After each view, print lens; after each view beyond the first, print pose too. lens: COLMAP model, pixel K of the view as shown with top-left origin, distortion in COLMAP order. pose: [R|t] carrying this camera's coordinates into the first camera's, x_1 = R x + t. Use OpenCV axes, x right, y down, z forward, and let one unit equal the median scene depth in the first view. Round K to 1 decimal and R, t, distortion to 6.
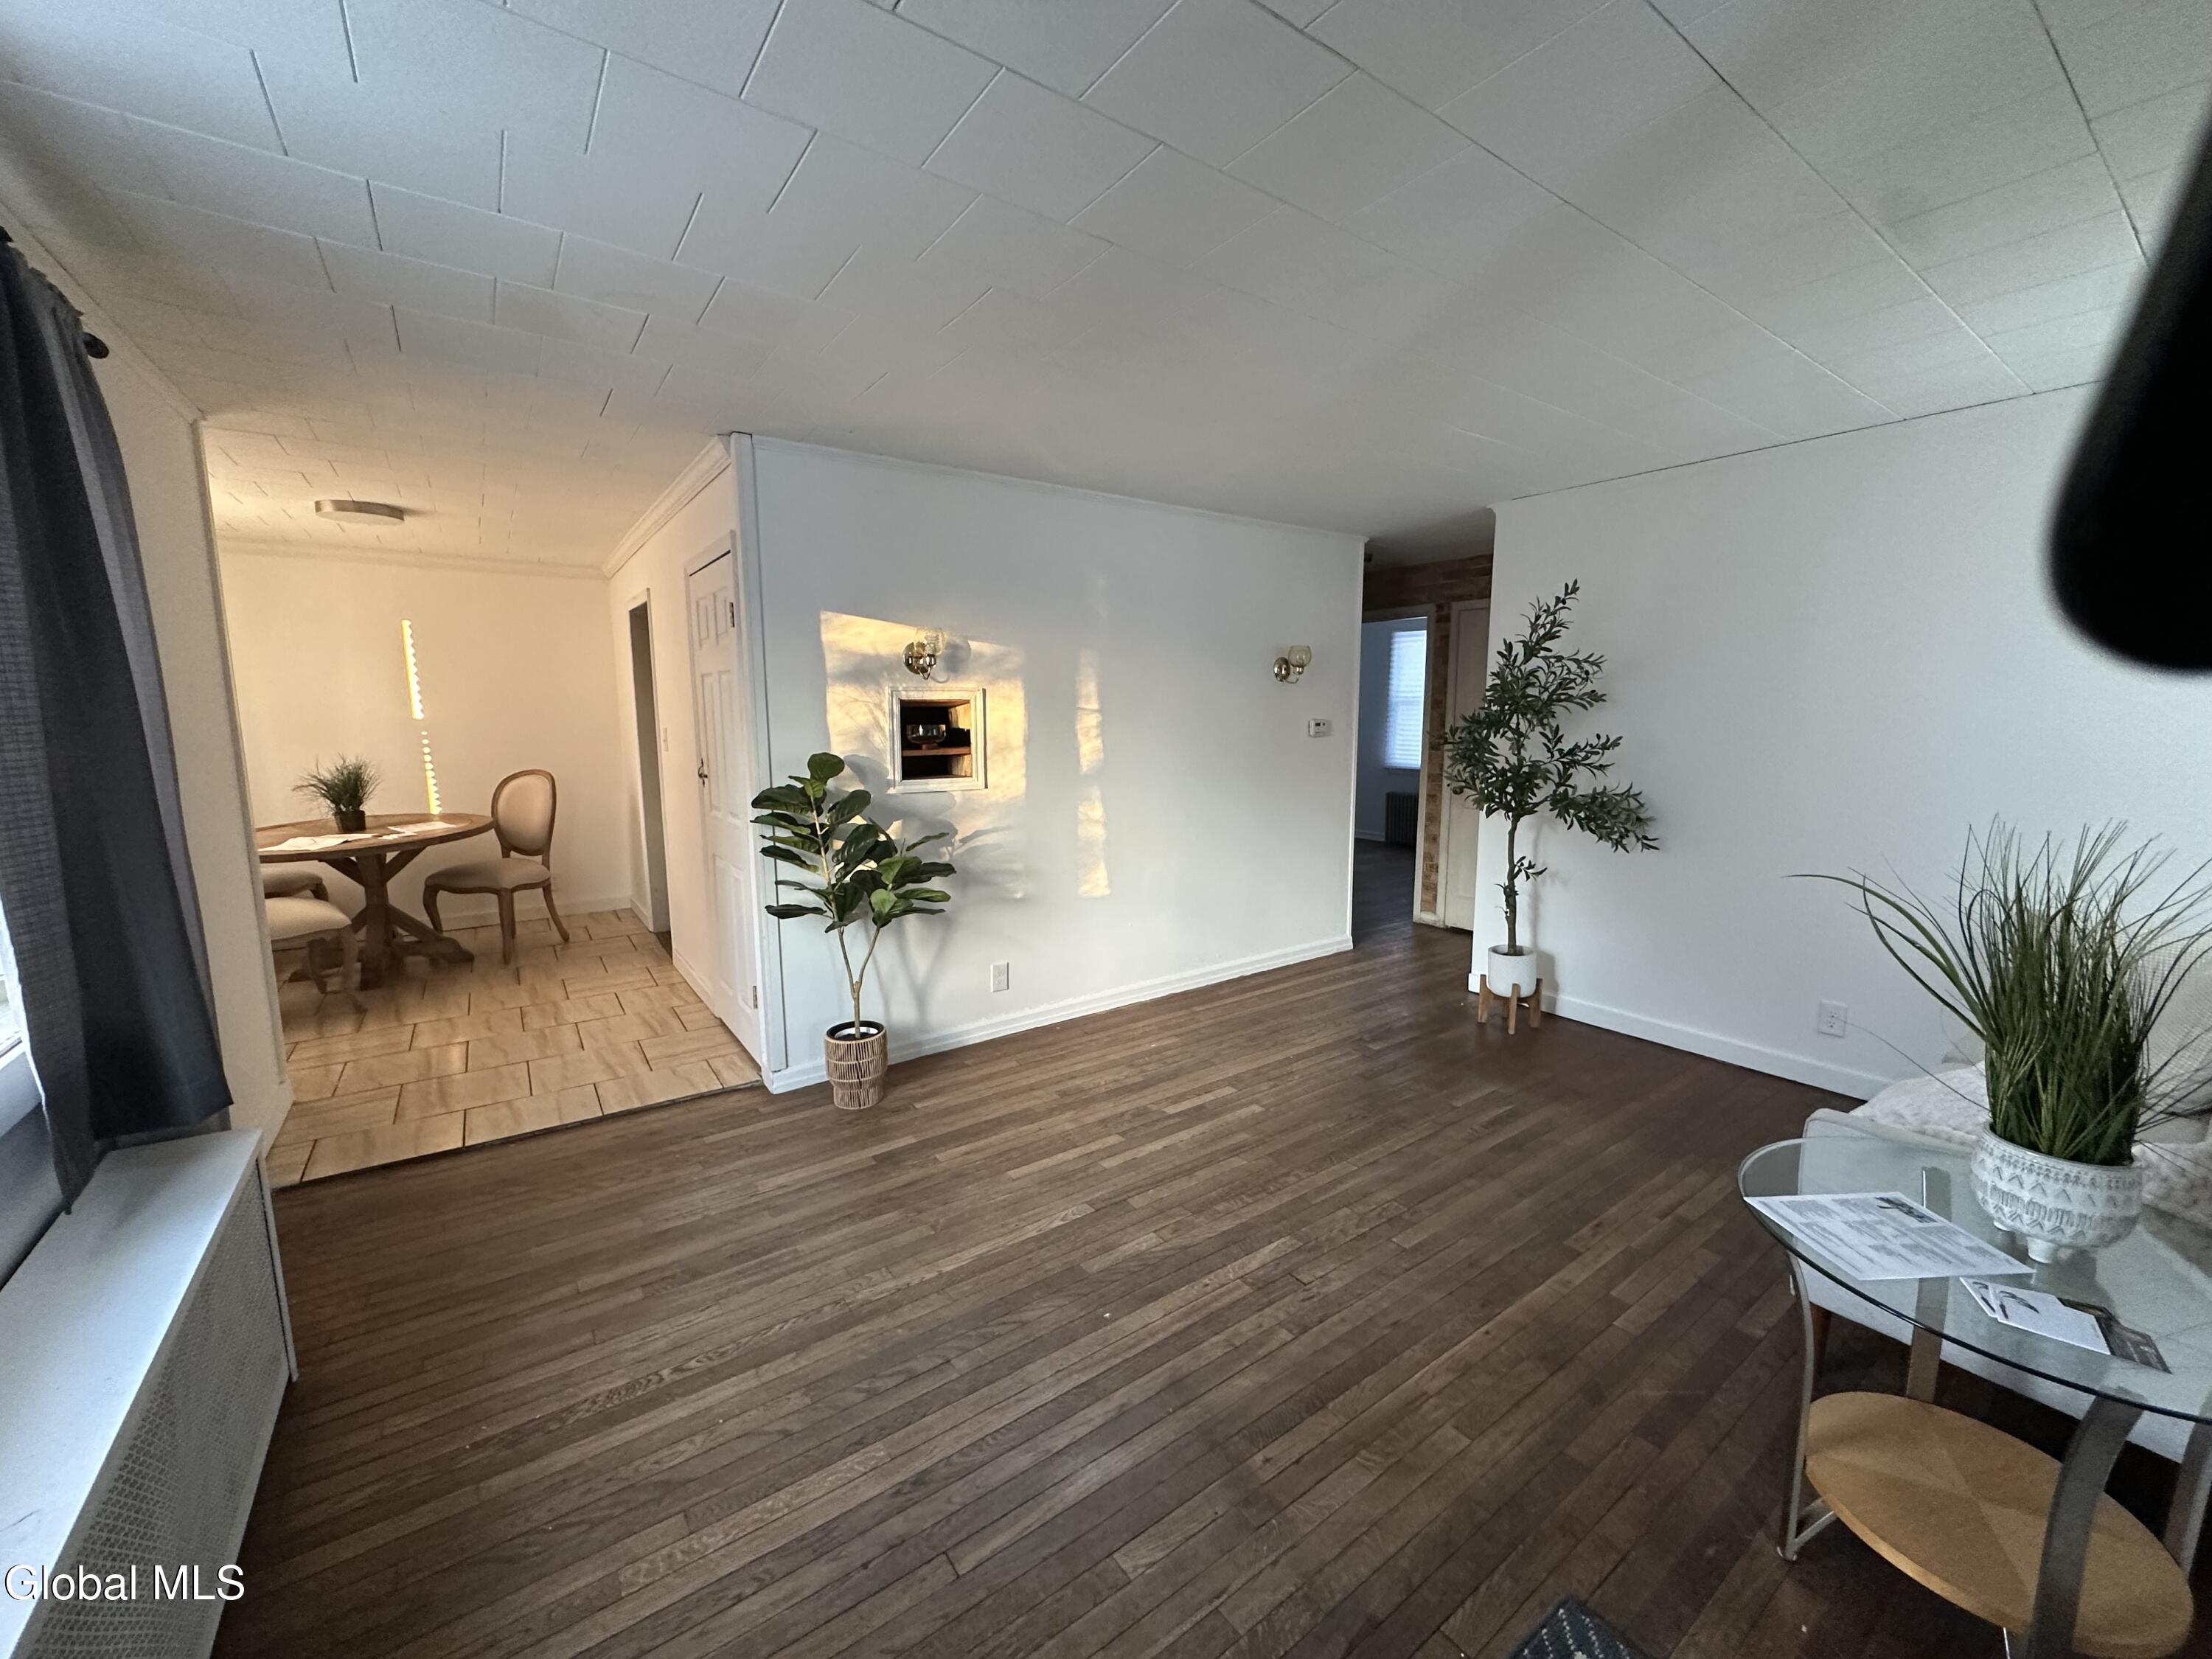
lens RADIAL K [[880.4, 0, 1102.0], [0, 880.4, 825.0], [0, 0, 1]] dist [-0.000048, 0.000556]
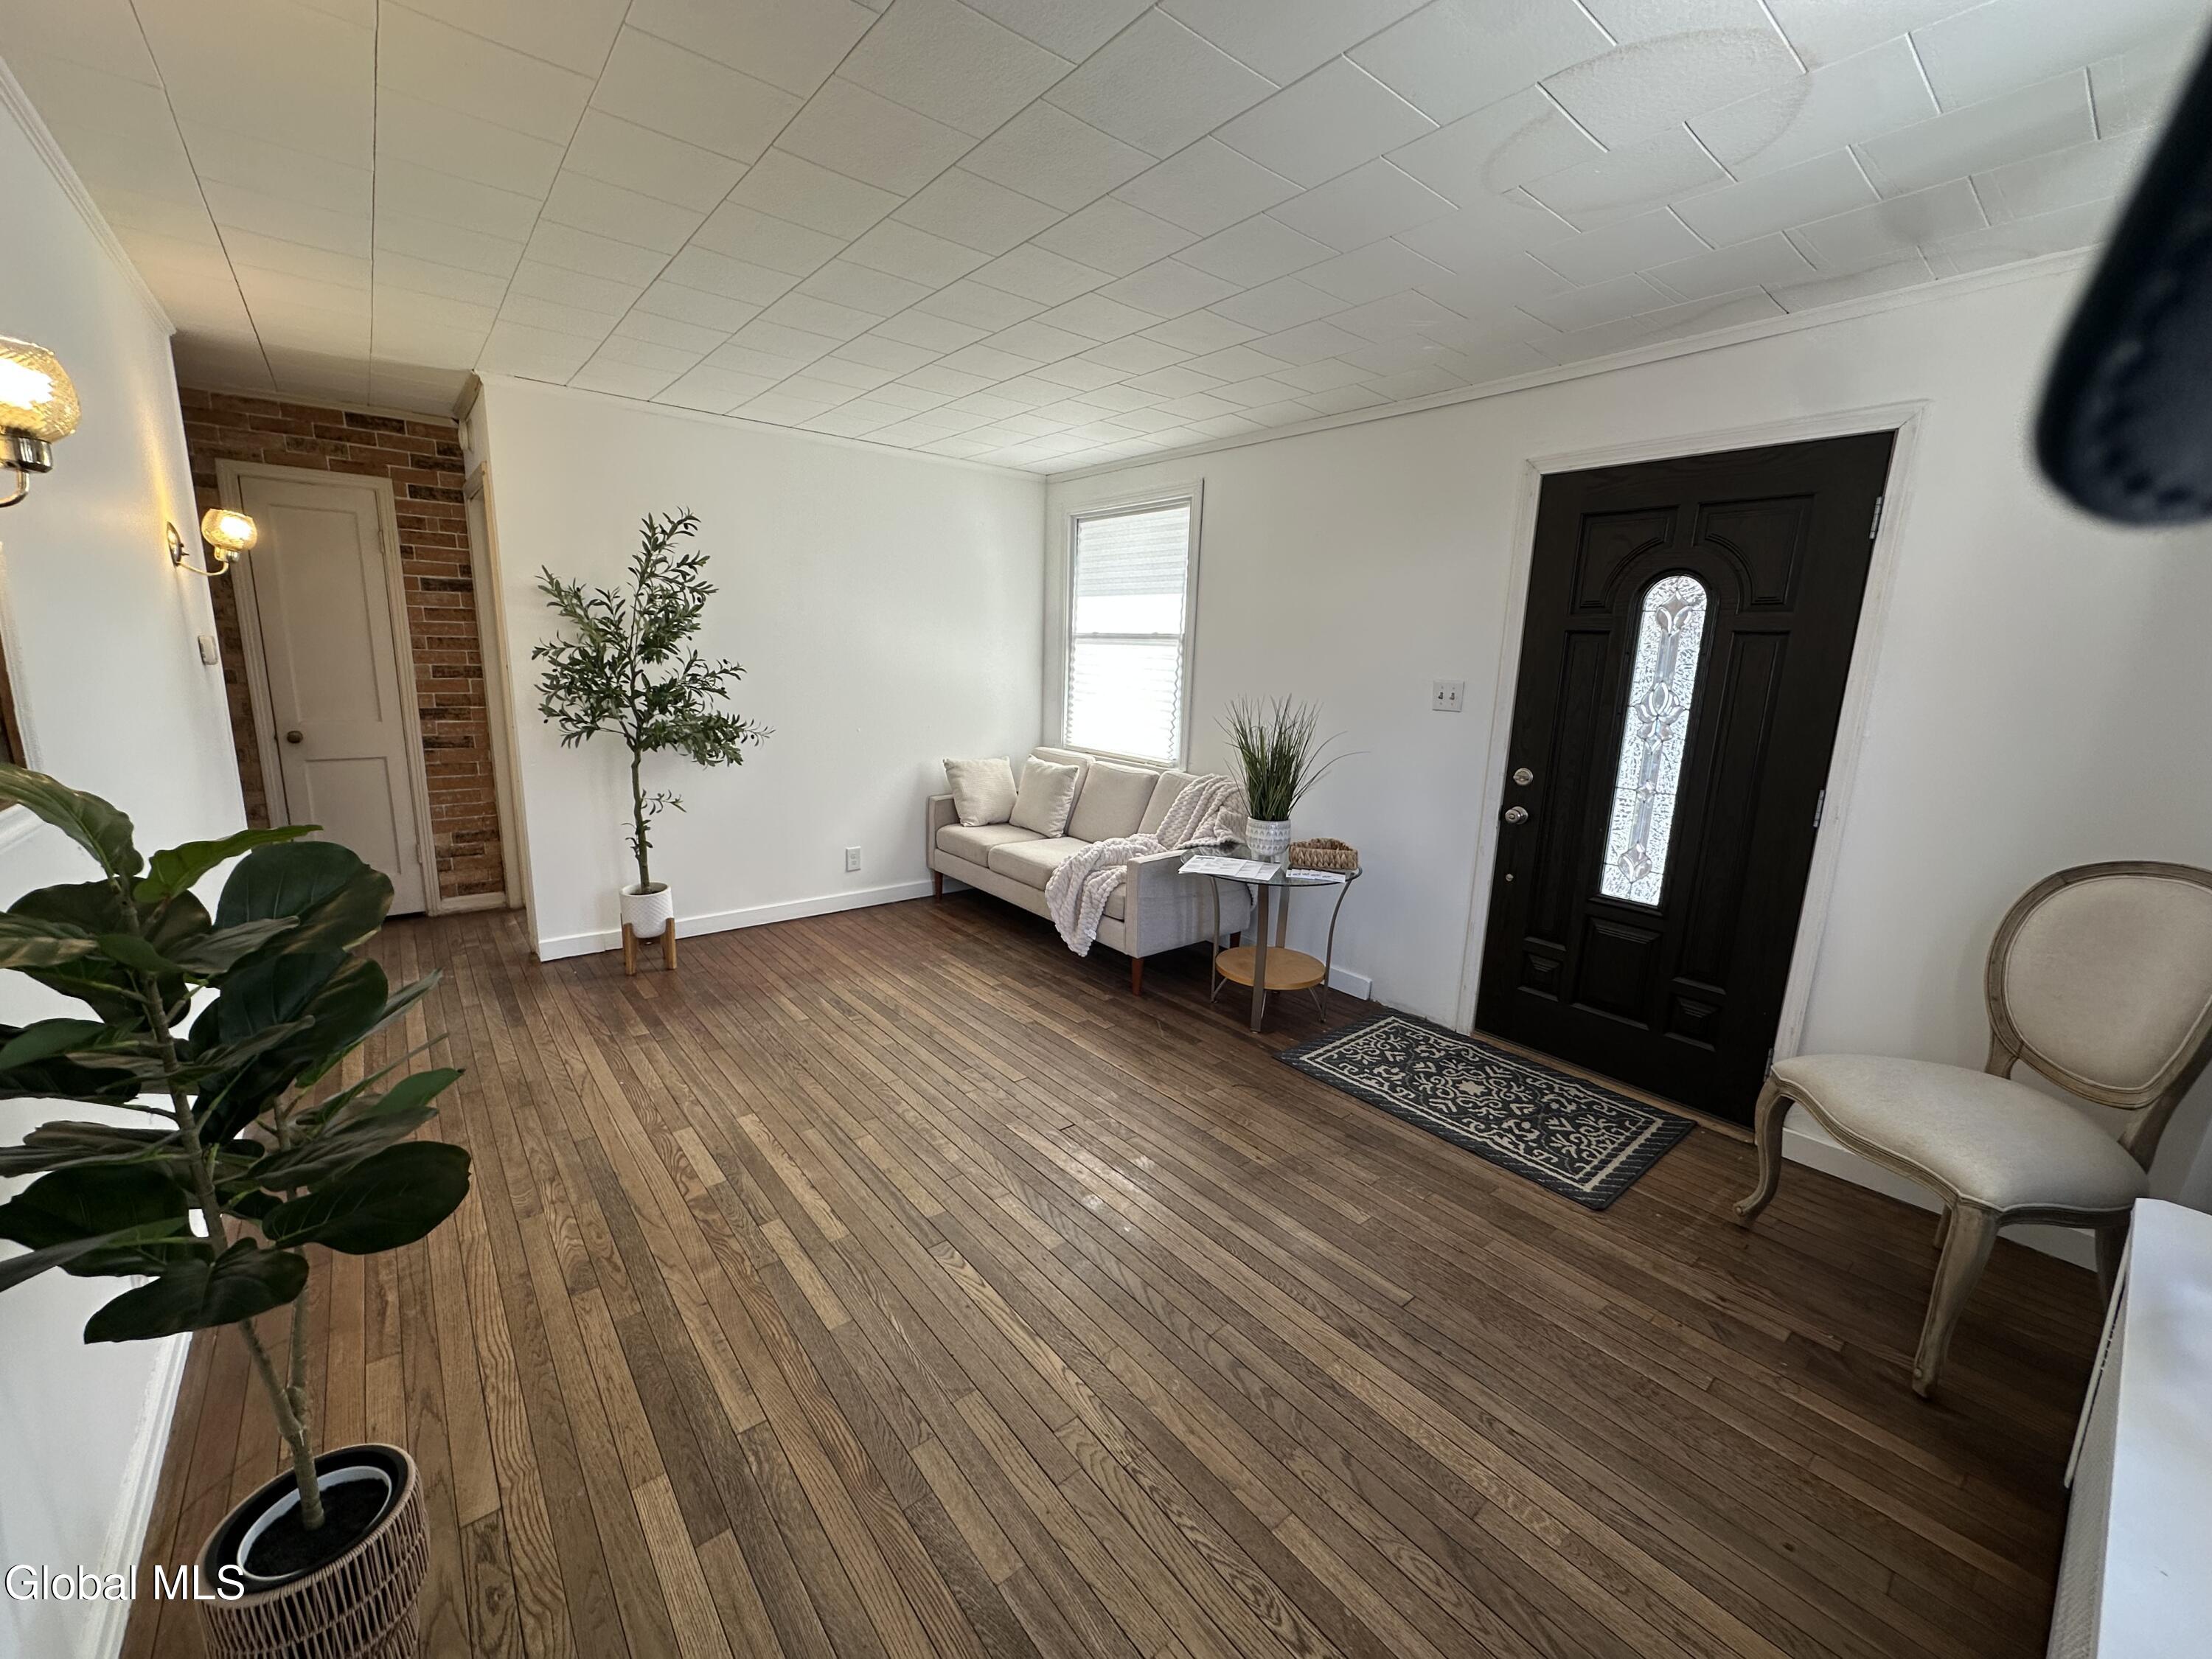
lens RADIAL K [[880.4, 0, 1102.0], [0, 880.4, 825.0], [0, 0, 1]] dist [-0.000048, 0.000556]
pose [[-0.065656, -0.193586, 0.978884, -0.996491], [0.102547, 0.974498, 0.199596, -0.133137], [-0.992559, 0.113486, -0.044130, 1.100784]]
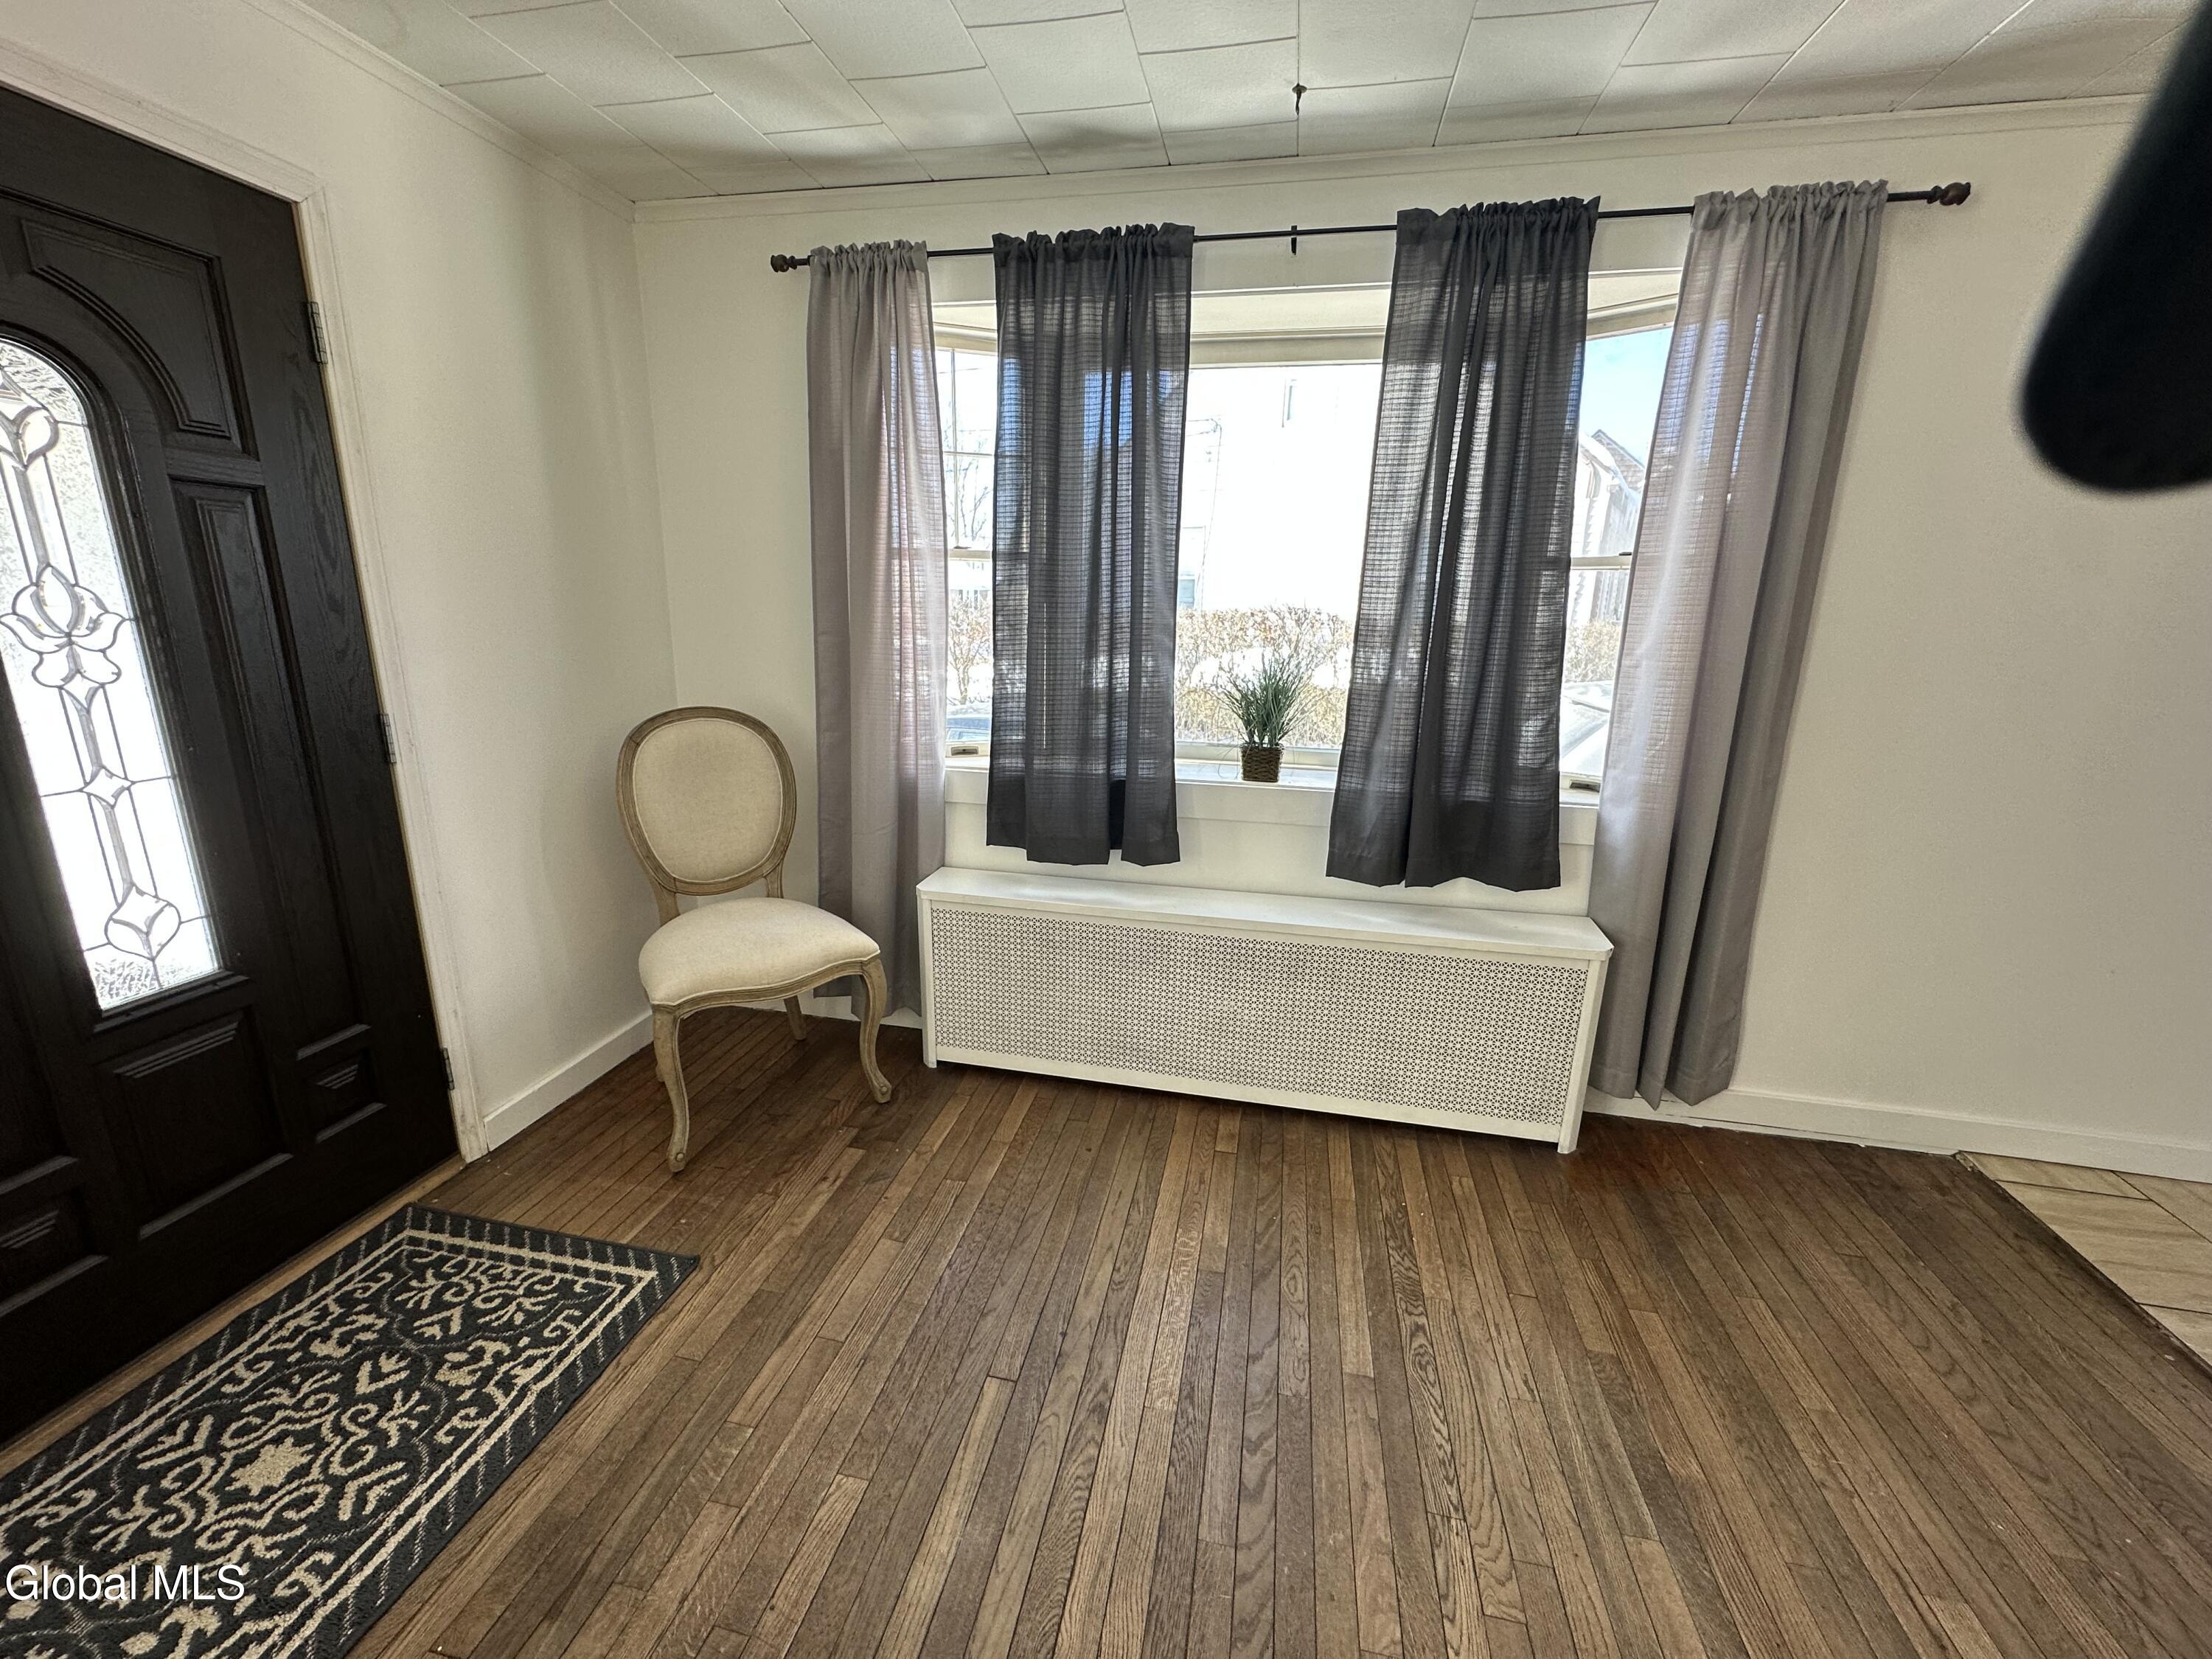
lens RADIAL K [[880.4, 0, 1102.0], [0, 880.4, 825.0], [0, 0, 1]] dist [-0.000048, 0.000556]
pose [[-0.736002, 0.152978, -0.659468, 0.260749], [-0.112019, 0.933186, 0.341491, -0.123242], [0.667647, 0.325211, -0.669691, 1.207895]]
